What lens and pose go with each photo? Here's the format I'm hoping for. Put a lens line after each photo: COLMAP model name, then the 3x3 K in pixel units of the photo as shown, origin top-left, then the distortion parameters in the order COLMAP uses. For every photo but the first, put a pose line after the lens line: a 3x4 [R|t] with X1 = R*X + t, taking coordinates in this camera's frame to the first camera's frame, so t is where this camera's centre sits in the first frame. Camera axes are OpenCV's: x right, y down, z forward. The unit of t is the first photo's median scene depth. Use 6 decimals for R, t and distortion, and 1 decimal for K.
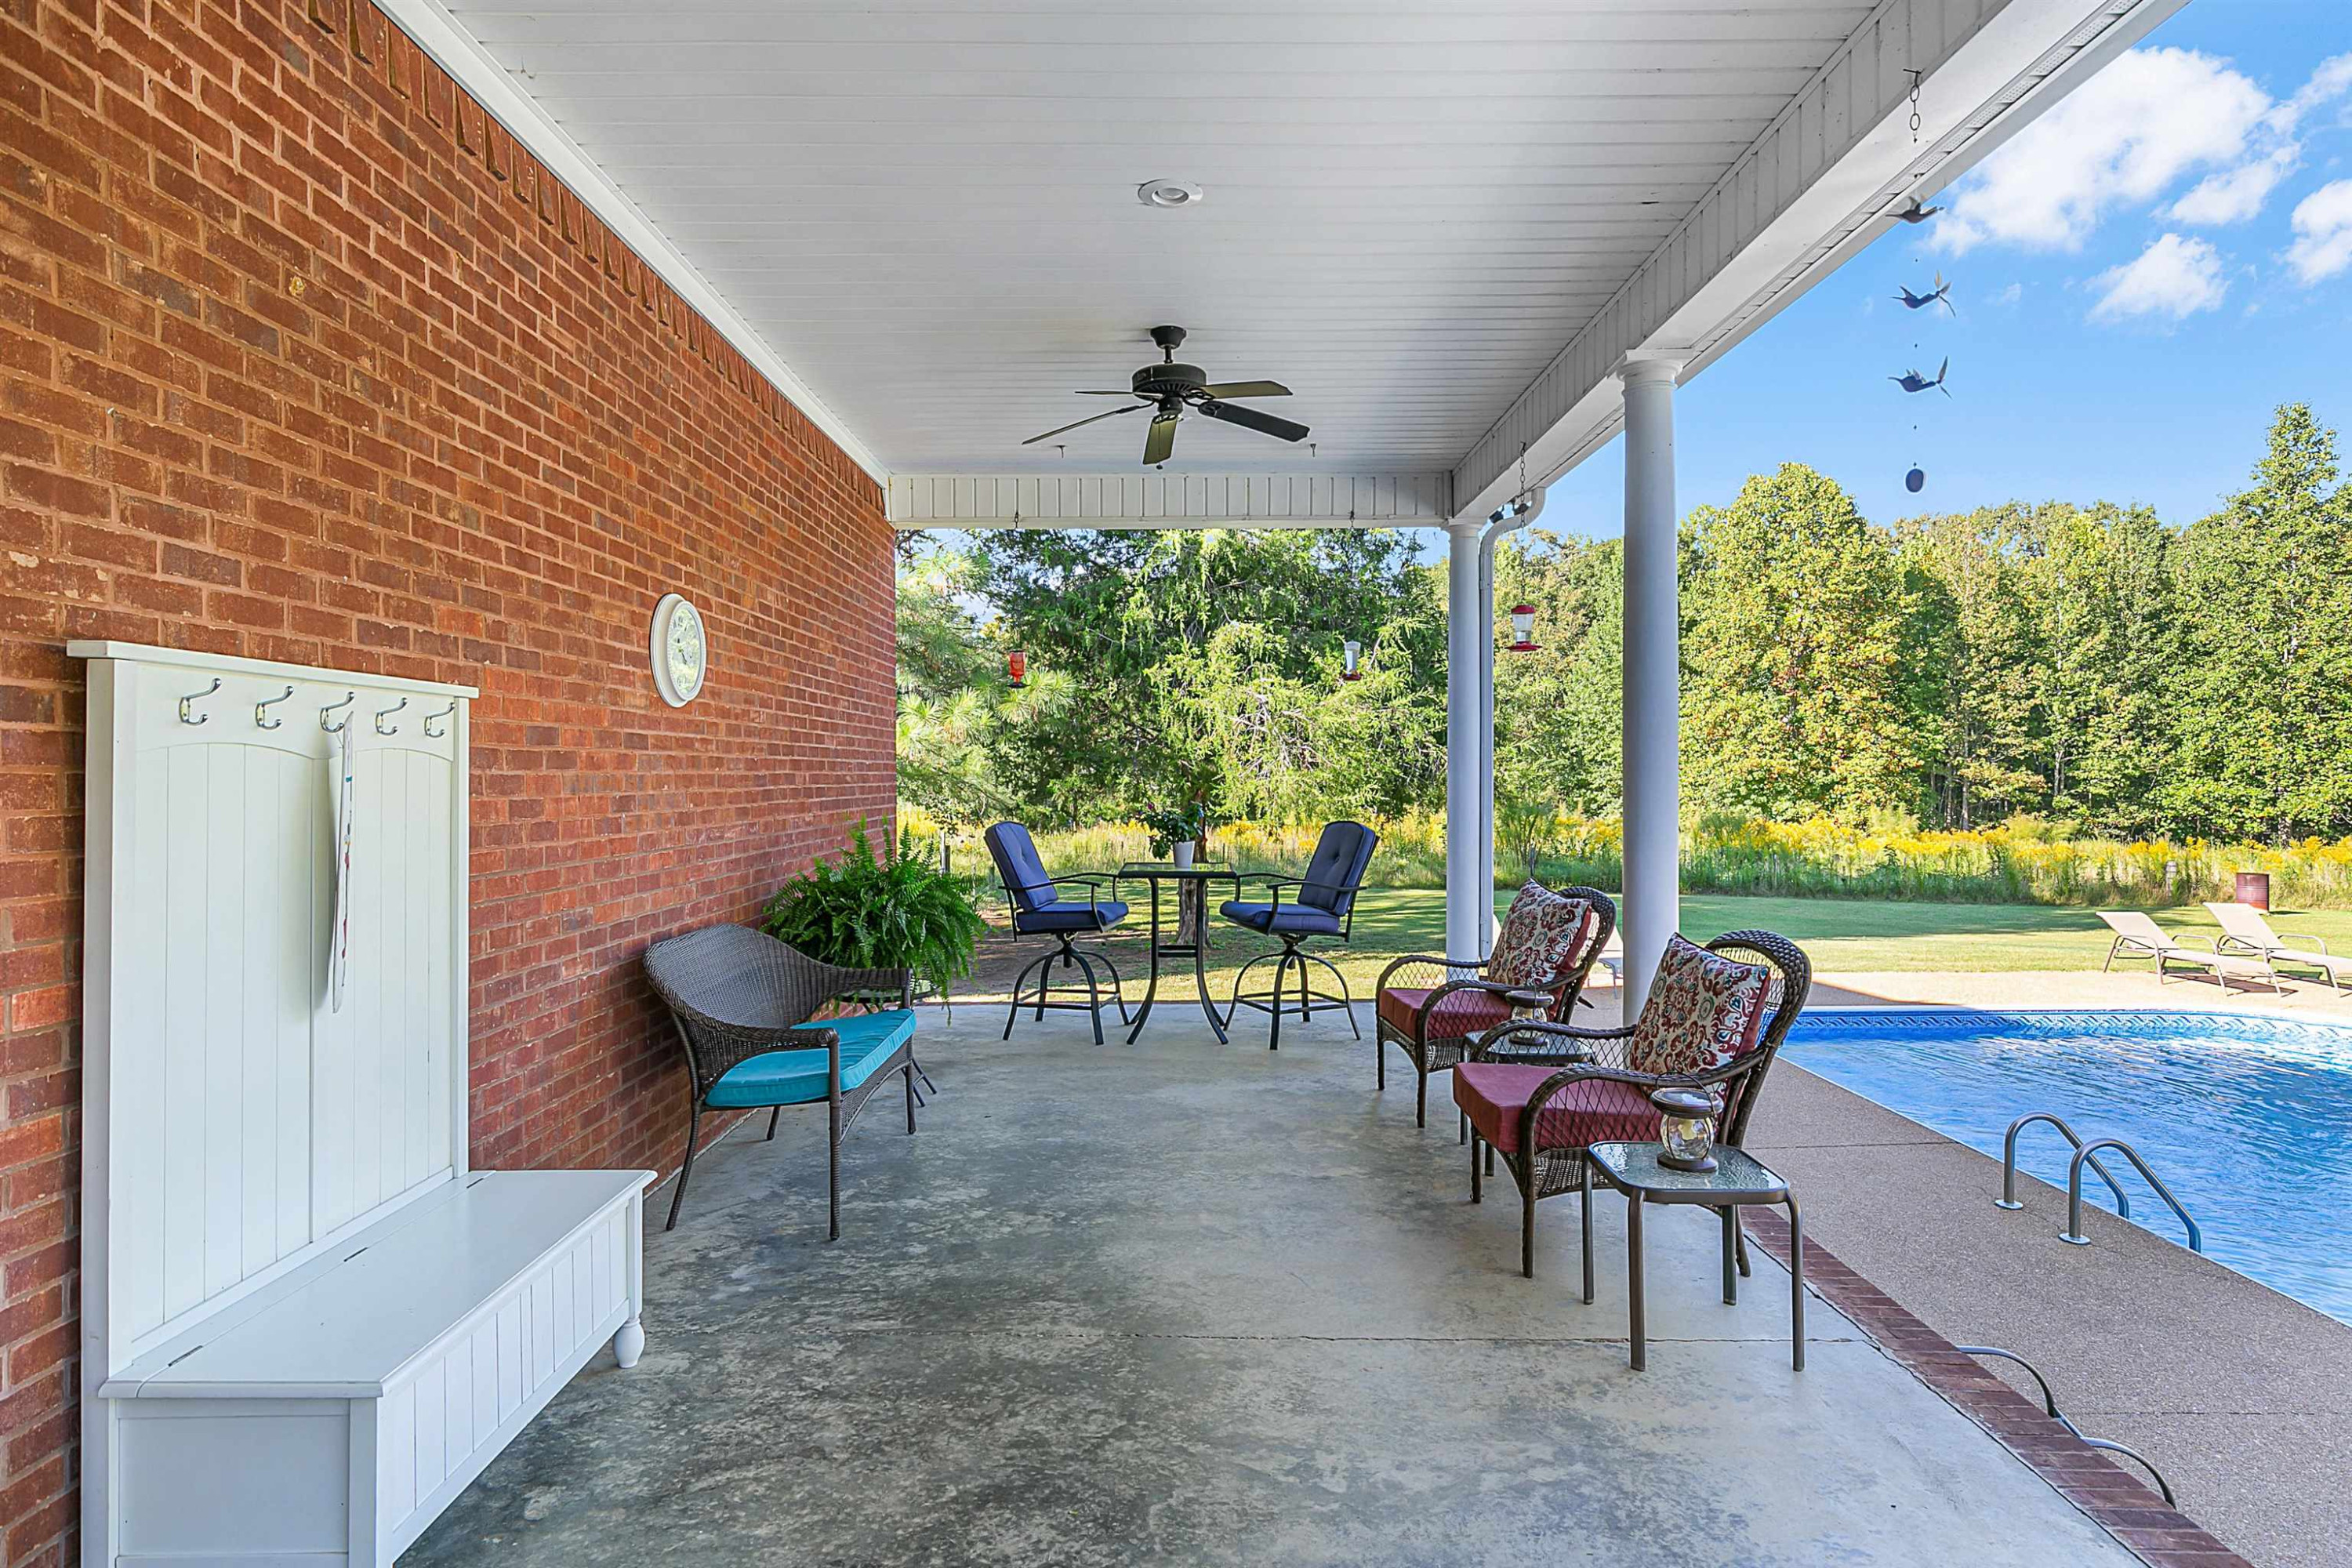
lens RADIAL K [[1043.5, 0, 1176.0], [0, 1043.5, 784.0], [0, 0, 1]] dist [0.002250, 0.000052]
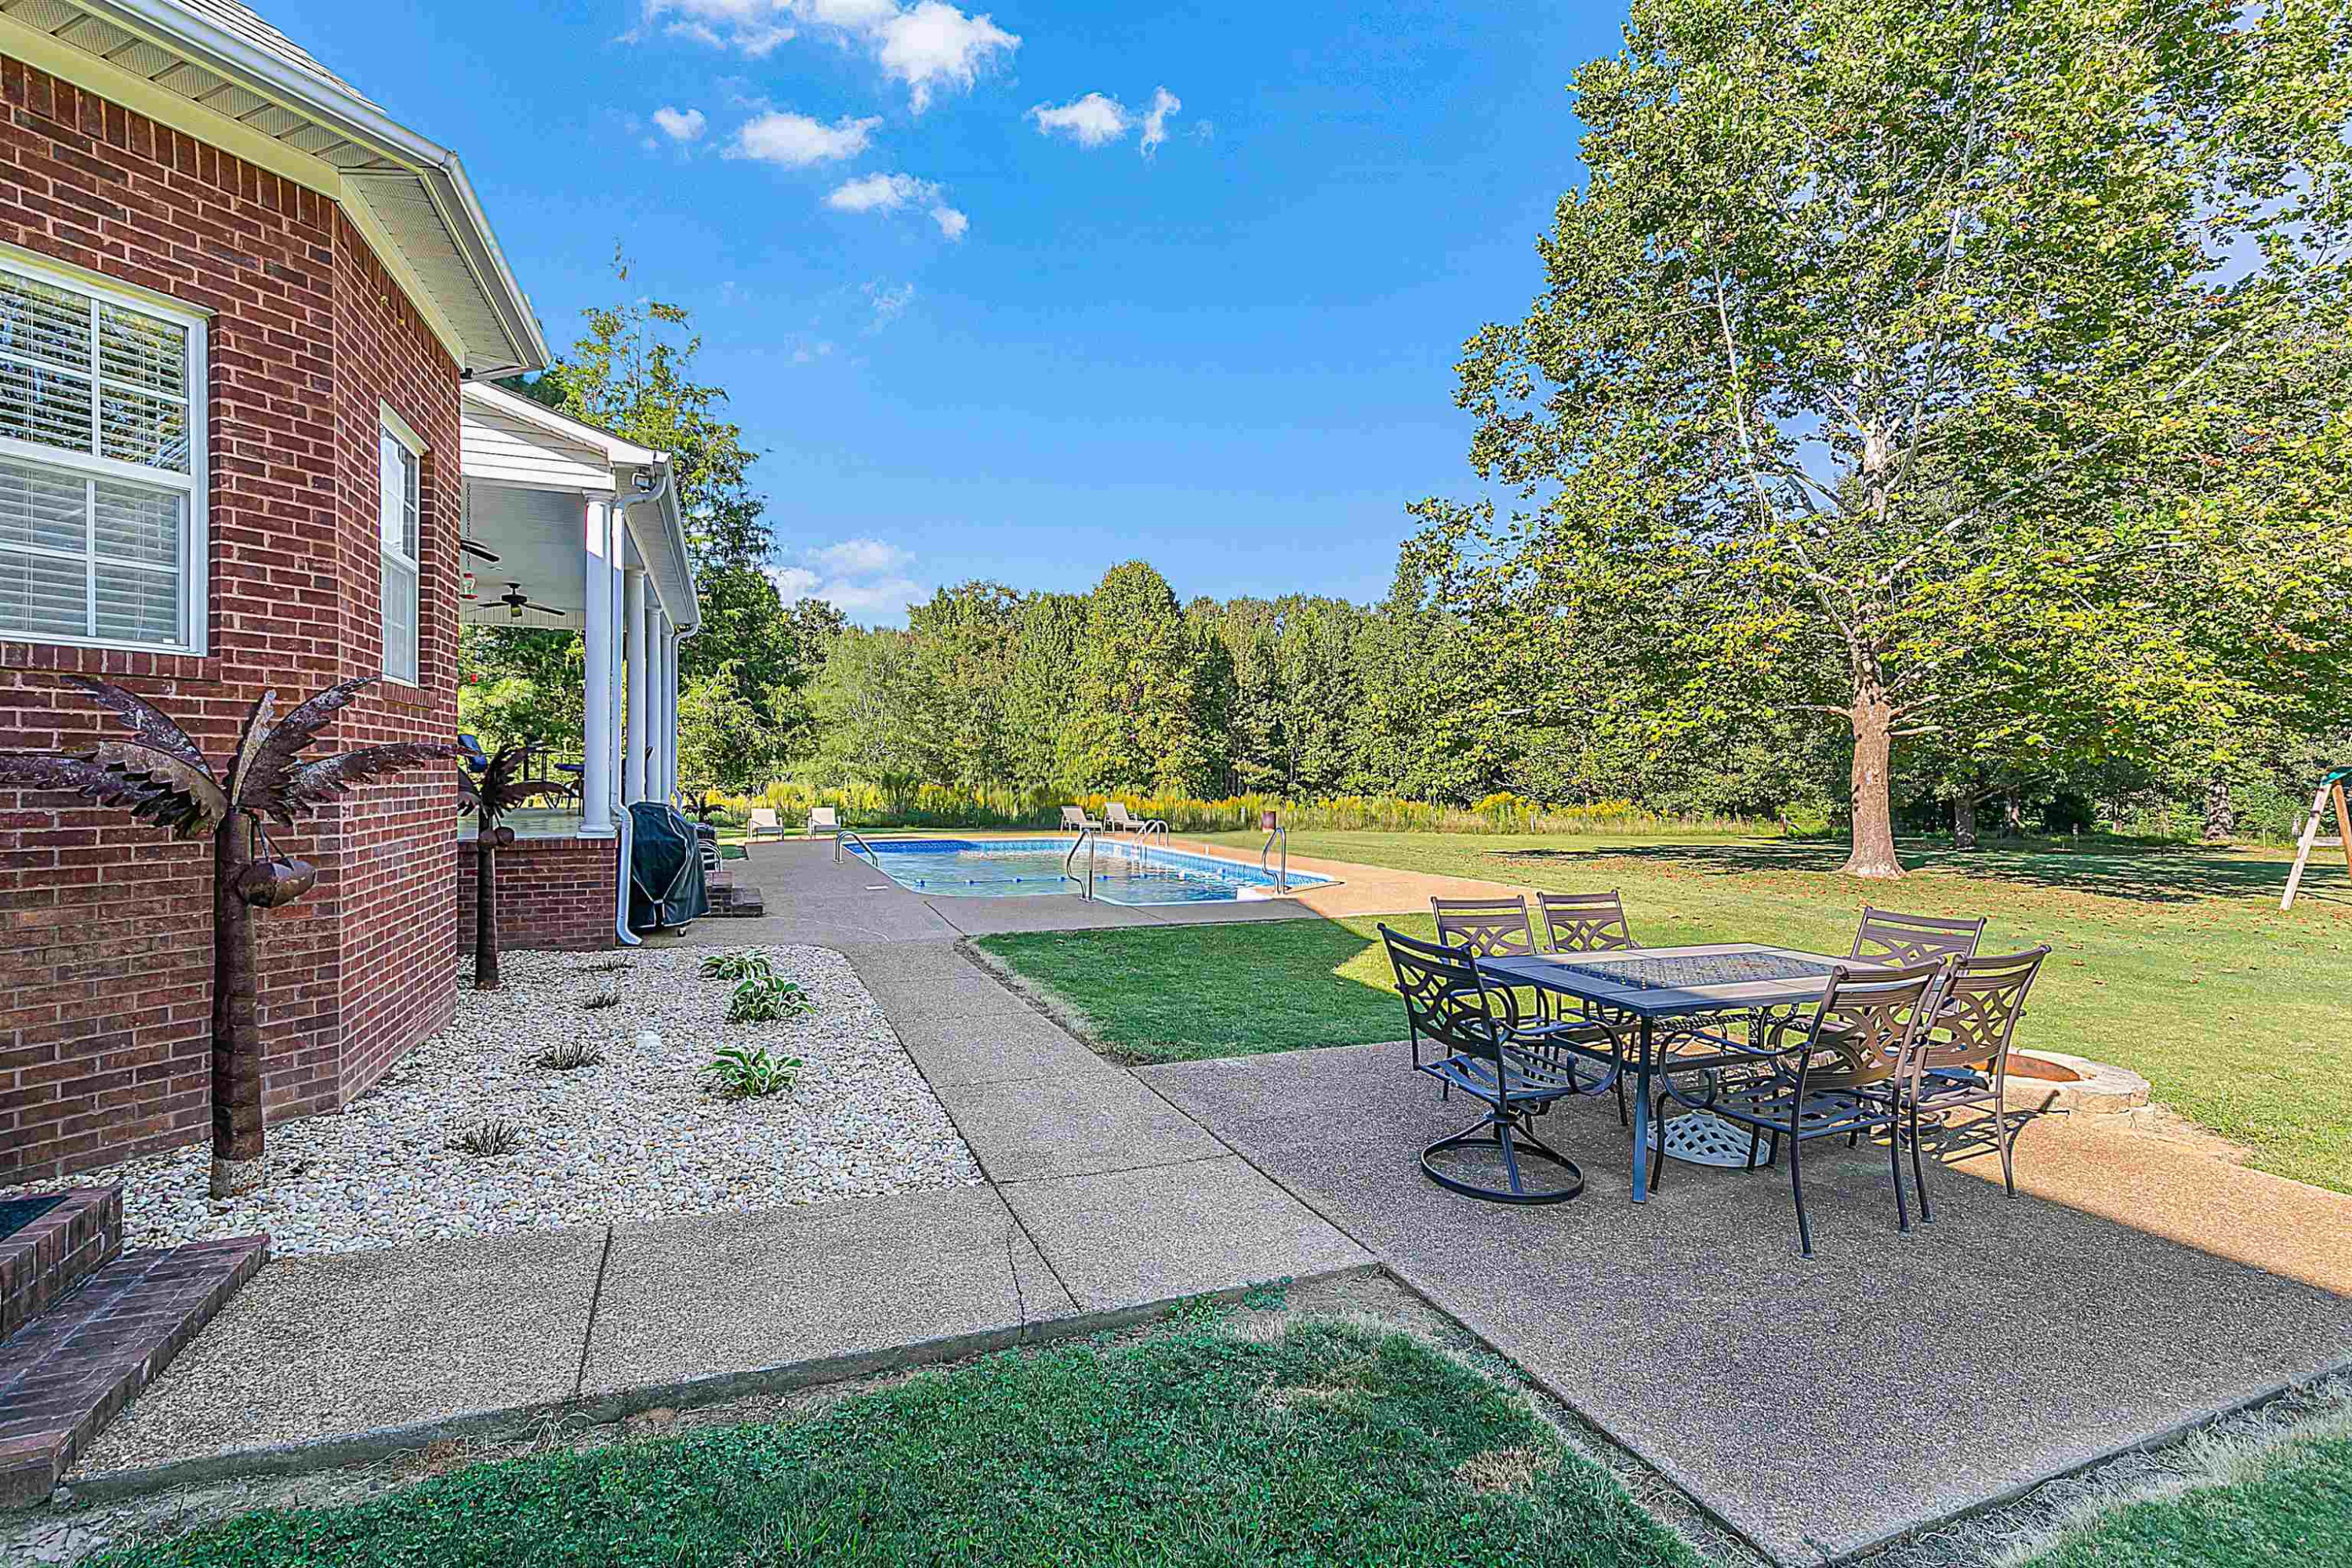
lens RADIAL K [[1043.5, 0, 1176.0], [0, 1043.5, 784.0], [0, 0, 1]] dist [0.002250, 0.000052]
pose [[0.937135, 0.007610, 0.348883, 0.123667], [-0.001557, 0.999843, -0.017629, 0.041594], [-0.348962, 0.015978, 0.937001, -0.438415]]
